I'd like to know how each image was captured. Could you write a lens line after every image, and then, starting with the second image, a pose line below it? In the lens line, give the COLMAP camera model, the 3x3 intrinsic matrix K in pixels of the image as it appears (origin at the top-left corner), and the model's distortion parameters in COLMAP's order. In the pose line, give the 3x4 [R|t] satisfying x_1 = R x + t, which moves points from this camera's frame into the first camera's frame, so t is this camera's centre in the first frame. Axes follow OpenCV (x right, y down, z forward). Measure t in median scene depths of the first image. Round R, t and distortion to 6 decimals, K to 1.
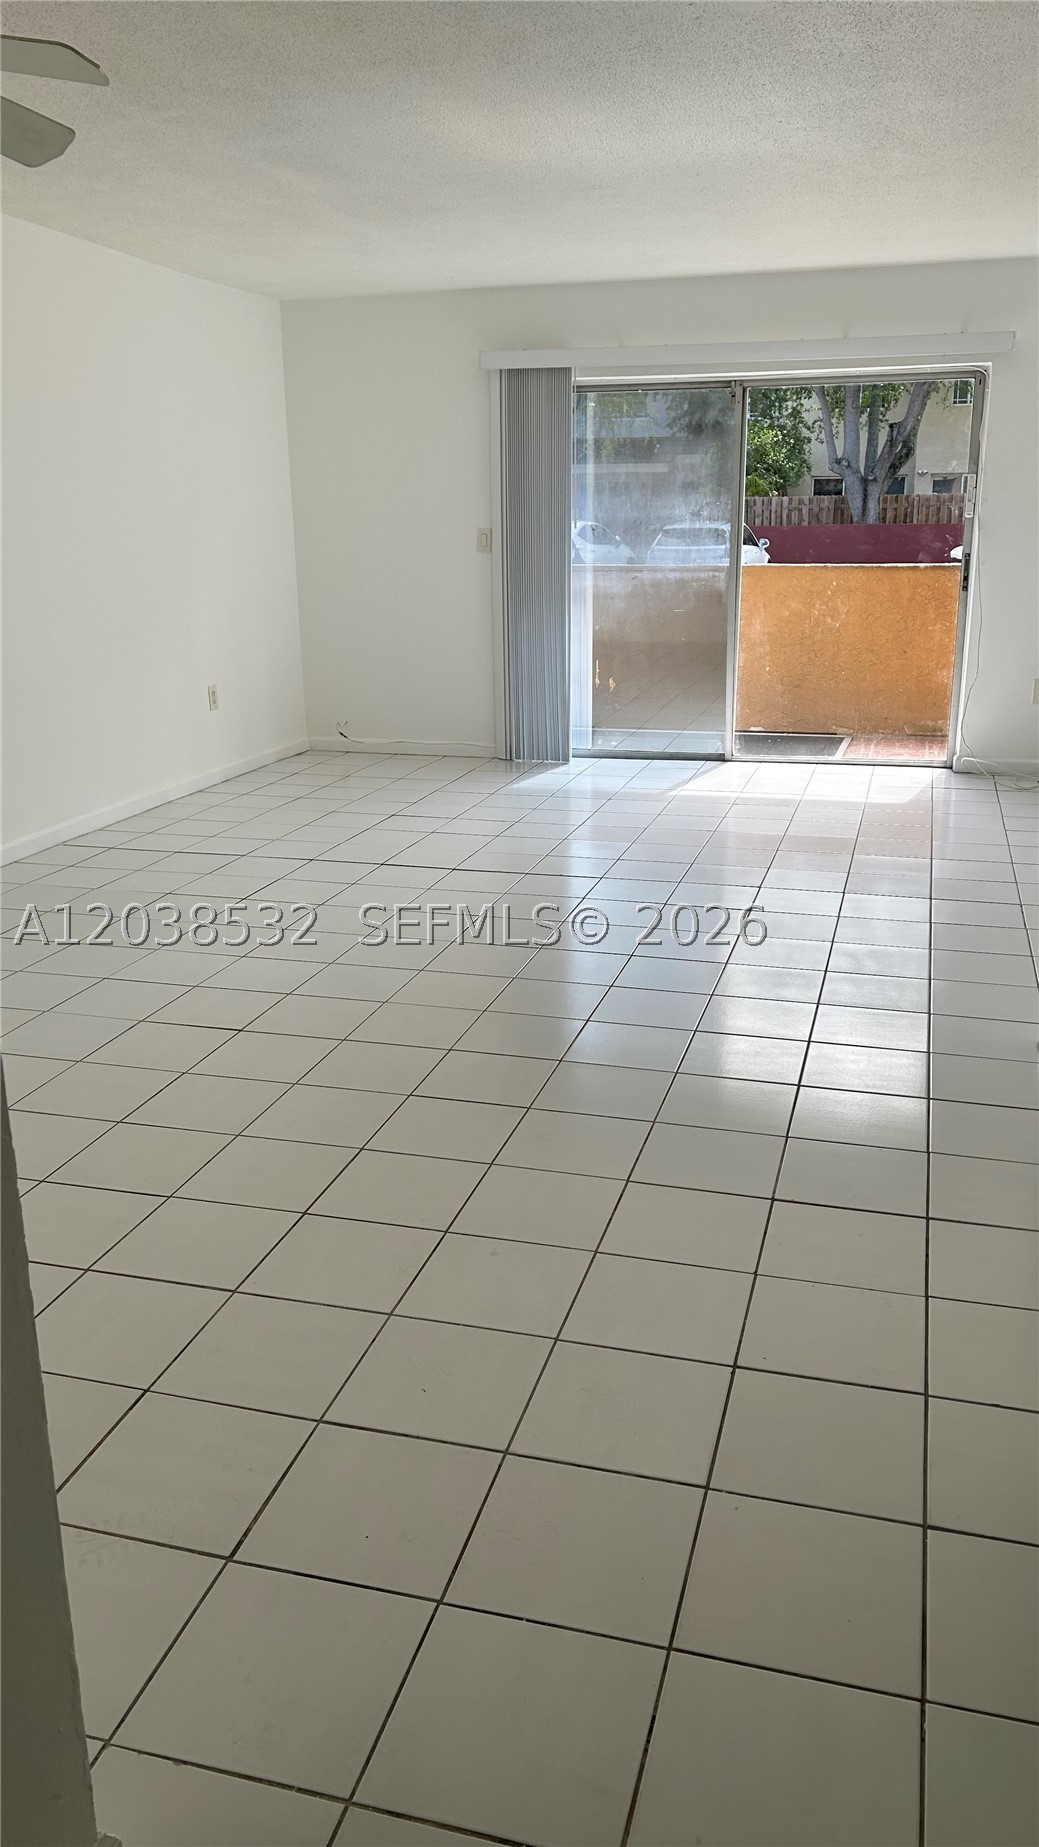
lens RADIAL K [[1391.0, 0, 515.4], [0, 1391.0, 916.9], [0, 0, 1]] dist [0.031483, -0.031516]
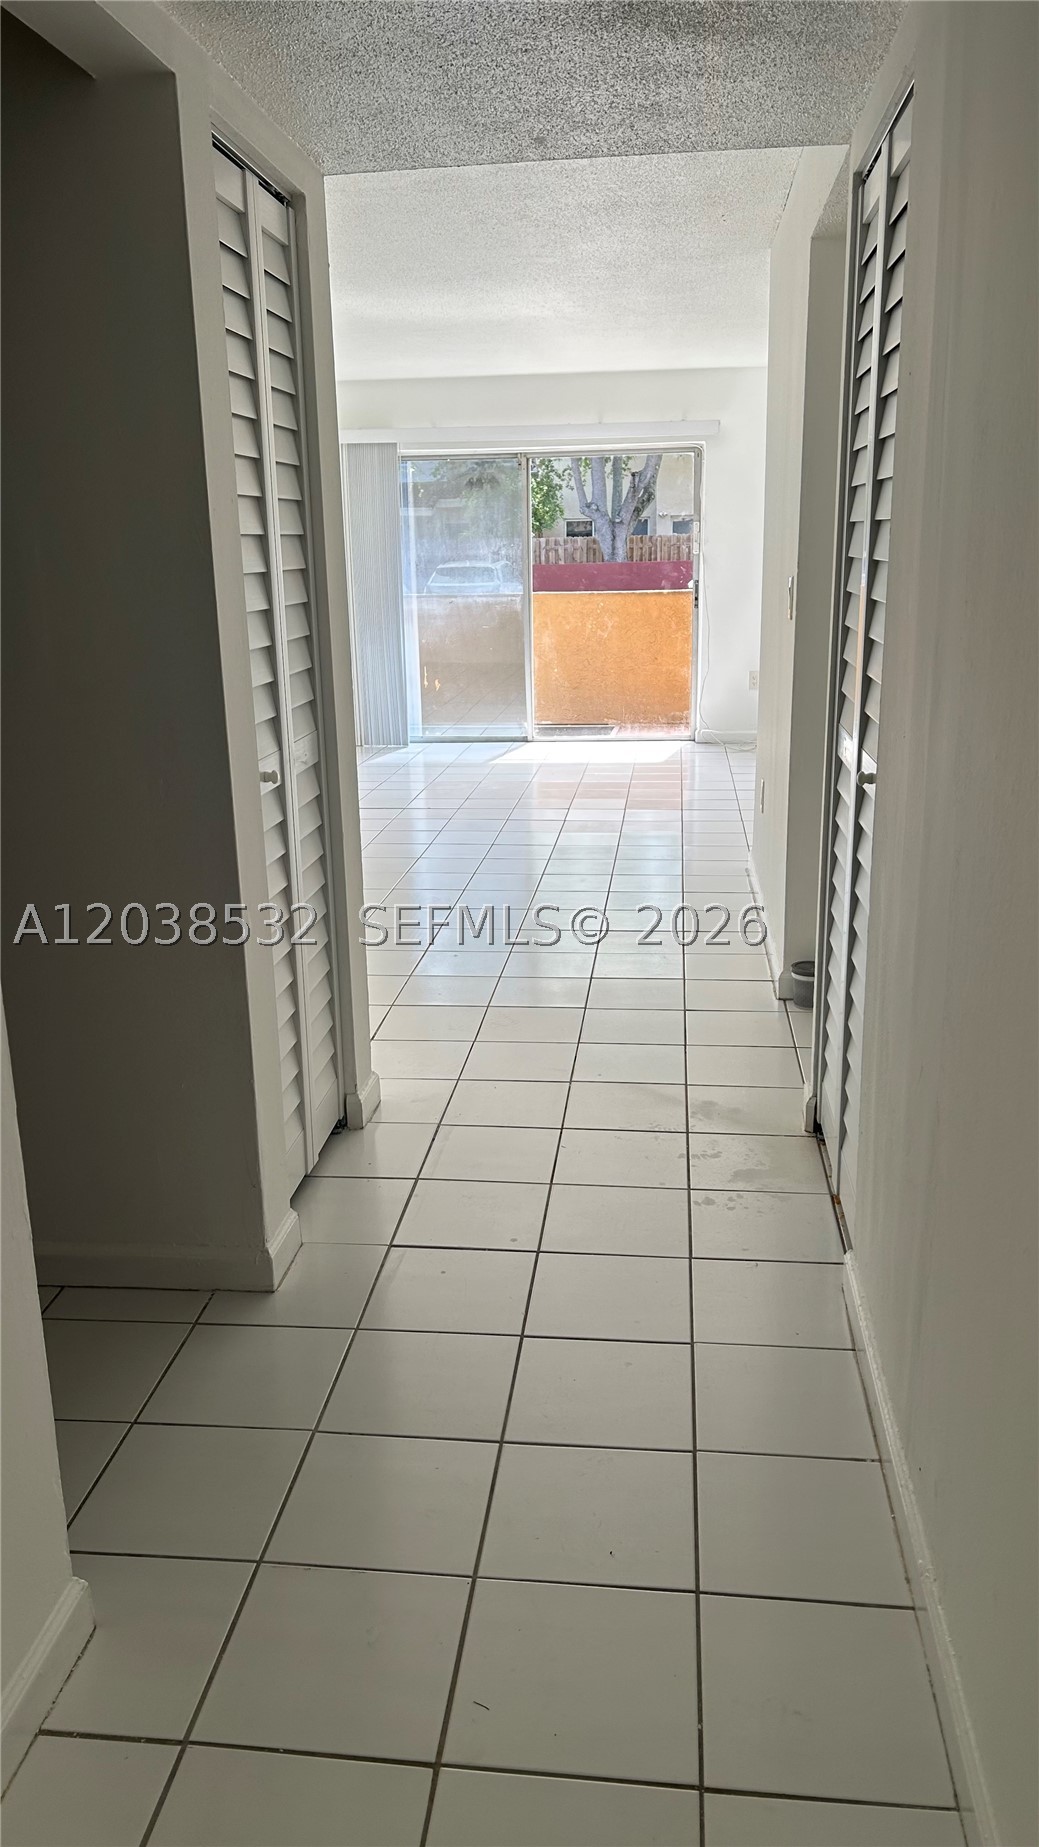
lens RADIAL K [[1391.0, 0, 519.9], [0, 1391.0, 930.6], [0, 0, 1]] dist [0.031483, -0.031516]
pose [[0.985146, -0.053579, 0.163145, -0.076743], [0.056545, 0.998308, -0.013585, 0.080041], [-0.162142, 0.022608, 0.986508, -0.273250]]
